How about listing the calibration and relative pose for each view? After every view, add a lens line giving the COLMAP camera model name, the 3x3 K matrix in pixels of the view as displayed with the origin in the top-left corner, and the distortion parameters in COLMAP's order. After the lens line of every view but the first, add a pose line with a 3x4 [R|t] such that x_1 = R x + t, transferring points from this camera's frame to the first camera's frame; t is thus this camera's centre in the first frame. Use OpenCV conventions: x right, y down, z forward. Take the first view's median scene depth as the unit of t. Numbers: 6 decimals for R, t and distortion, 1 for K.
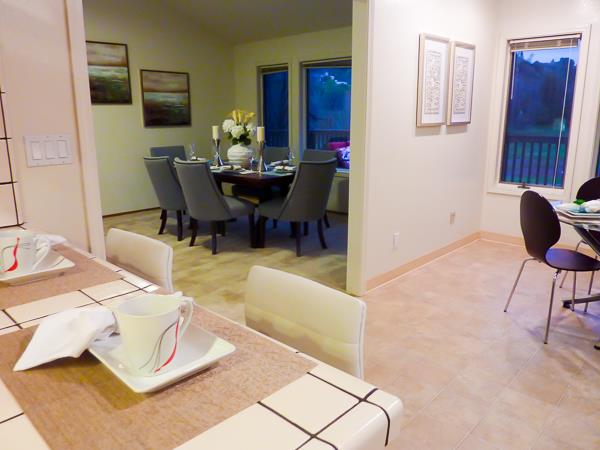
lens RADIAL K [[460.6, 0, 300.0], [0, 460.6, 223.4], [0, 0, 1]] dist [-0.037499, 0.005821]
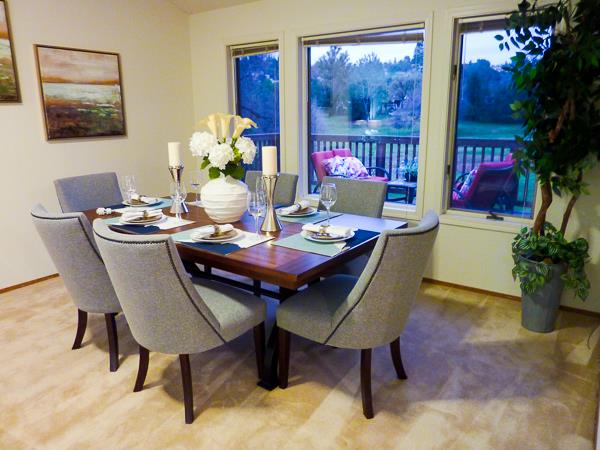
lens RADIAL K [[450.1, 0, 300.0], [0, 450.1, 223.3], [0, 0, 1]] dist [-0.038649, 0.003601]
pose [[0.990772, -0.037516, 0.130247, -0.096752], [0.036334, 0.999274, 0.011439, -0.104763], [-0.130582, -0.006601, 0.991416, 0.404926]]
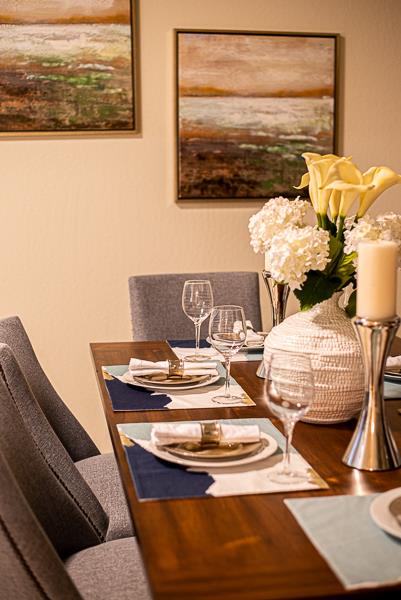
lens RADIAL K [[914.1, 0, 200.5], [0, 914.1, 300.0], [0, 0, 1]] dist [-0.085231, 0.020269]
pose [[0.803421, 0.088625, -0.588779, 0.065727], [-0.133329, 0.990528, -0.032837, -0.133242], [0.580292, 0.104883, 0.807627, 0.531174]]
